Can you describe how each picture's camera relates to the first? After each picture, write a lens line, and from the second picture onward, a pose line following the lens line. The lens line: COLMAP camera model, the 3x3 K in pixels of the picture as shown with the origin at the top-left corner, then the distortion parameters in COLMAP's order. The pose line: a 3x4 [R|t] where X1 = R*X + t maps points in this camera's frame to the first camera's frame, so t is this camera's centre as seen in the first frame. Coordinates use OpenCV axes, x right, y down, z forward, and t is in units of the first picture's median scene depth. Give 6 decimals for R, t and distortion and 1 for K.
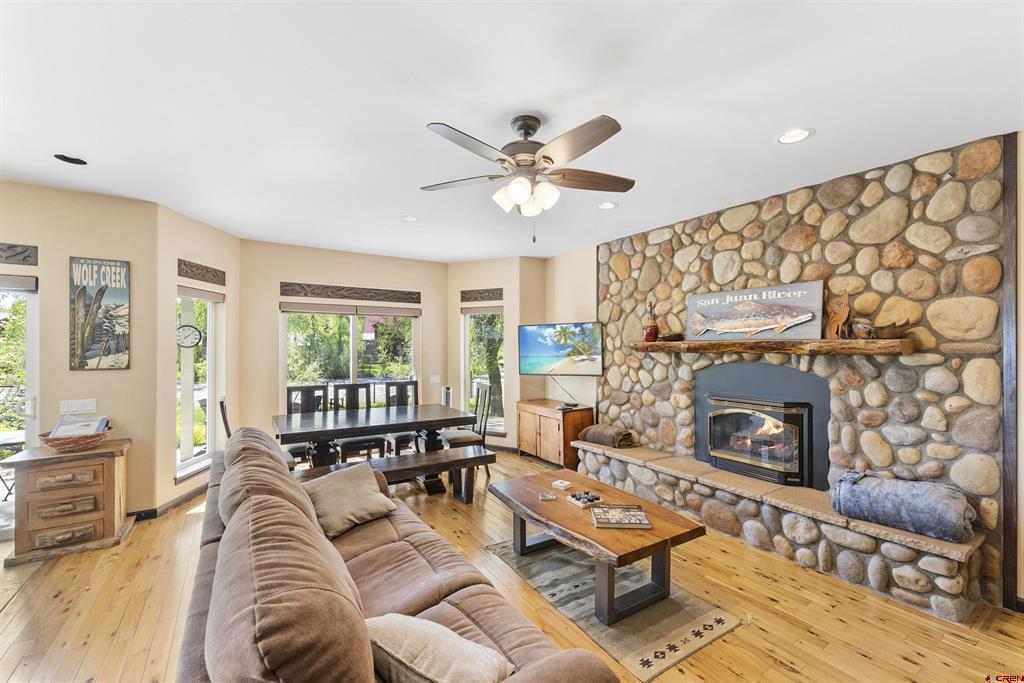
lens RADIAL K [[431.2, 0, 512.0], [0, 431.2, 341.5], [0, 0, 1]] dist [-0.001331, -0.000466]
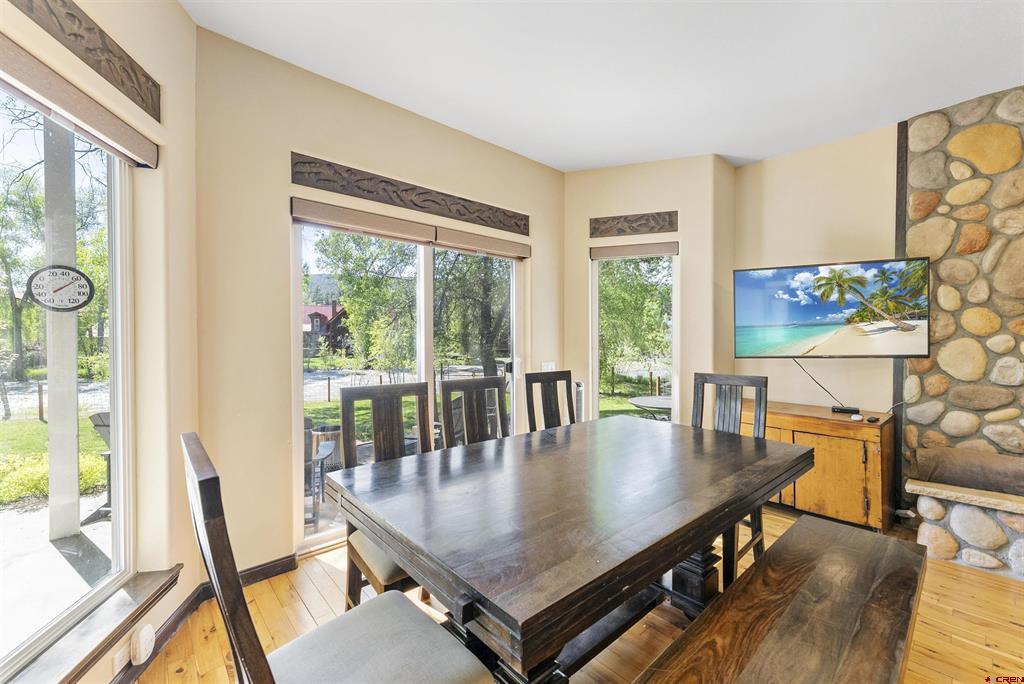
lens RADIAL K [[431.2, 0, 512.0], [0, 431.2, 342.0], [0, 0, 1]] dist [-0.001331, -0.000466]
pose [[0.989835, -0.003896, 0.142169, -0.456248], [0.001502, 0.999855, 0.016945, 0.060074], [-0.142214, -0.016560, 0.989697, 0.636990]]
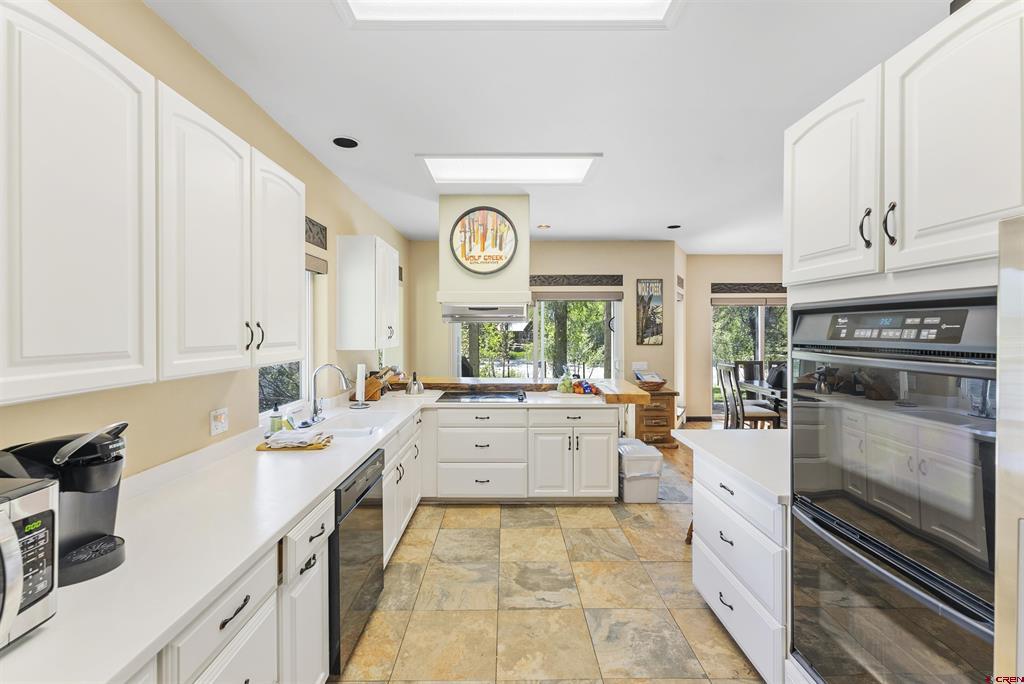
lens RADIAL K [[431.3, 0, 507.5], [0, 431.3, 330.0], [0, 0, 1]] dist [0.000714, -0.000024]
pose [[0.841625, -0.002038, -0.540059, -0.418014], [0.006832, 0.999953, 0.006873, -0.006636], [0.540020, -0.009475, 0.841599, -0.586680]]
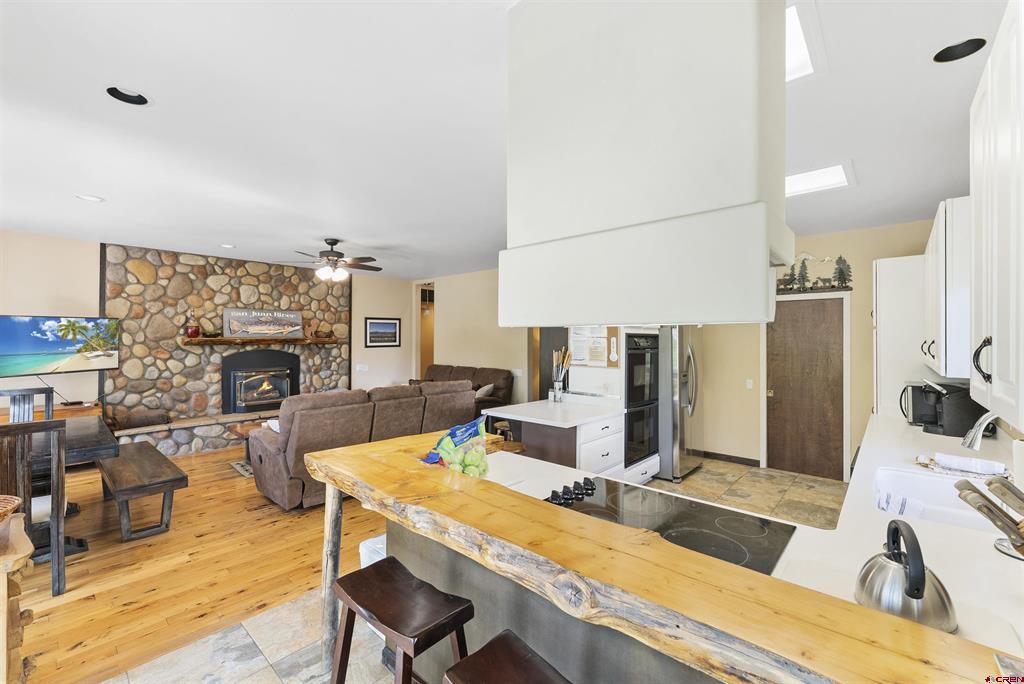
lens RADIAL K [[431.2, 0, 512.0], [0, 431.2, 342.0], [0, 0, 1]] dist [-0.001331, -0.000466]
pose [[-0.285345, -0.007992, 0.958392, -1.293016], [-0.011854, 0.999918, 0.004809, -0.004387], [-0.958352, -0.009989, -0.285416, 0.436550]]
